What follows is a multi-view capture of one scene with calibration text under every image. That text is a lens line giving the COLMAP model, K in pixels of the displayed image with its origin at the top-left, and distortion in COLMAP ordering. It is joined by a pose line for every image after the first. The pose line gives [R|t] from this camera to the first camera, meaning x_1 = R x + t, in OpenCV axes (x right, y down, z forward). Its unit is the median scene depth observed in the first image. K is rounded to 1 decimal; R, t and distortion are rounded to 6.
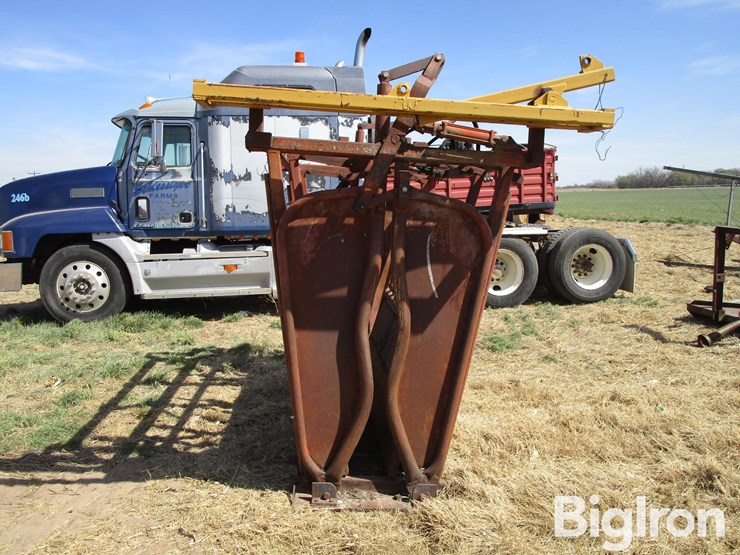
lens RADIAL K [[649.1, 0, 370.6], [0, 649.1, 278.1], [0, 0, 1]] dist [-0.045190, -0.003301]
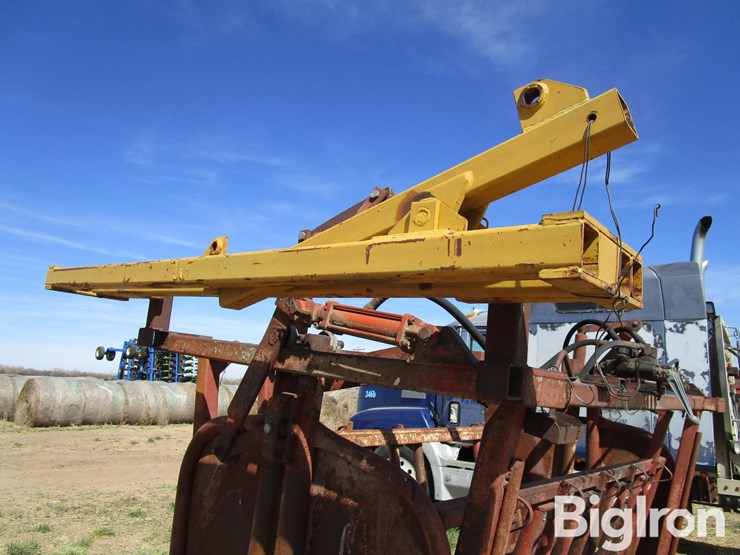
lens RADIAL K [[528.6, 0, 366.6], [0, 528.6, 281.1], [0, 0, 1]] dist [-0.024319, 0.008388]
pose [[0.700298, -0.088014, -0.708404, 0.293495], [-0.155664, 0.949660, -0.271871, -0.100184], [0.696671, 0.300664, 0.651345, 0.503453]]
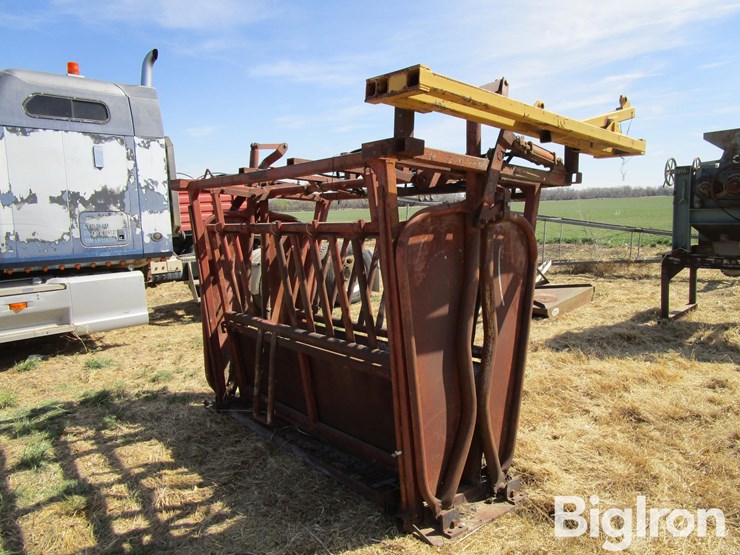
lens RADIAL K [[528.6, 0, 376.3], [0, 528.6, 282.6], [0, 0, 1]] dist [-0.024319, 0.008388]
pose [[0.803641, -0.085436, 0.588949, -0.427603], [0.090918, 0.995650, 0.020373, -0.033025], [-0.588128, 0.037174, 0.807913, 0.305915]]
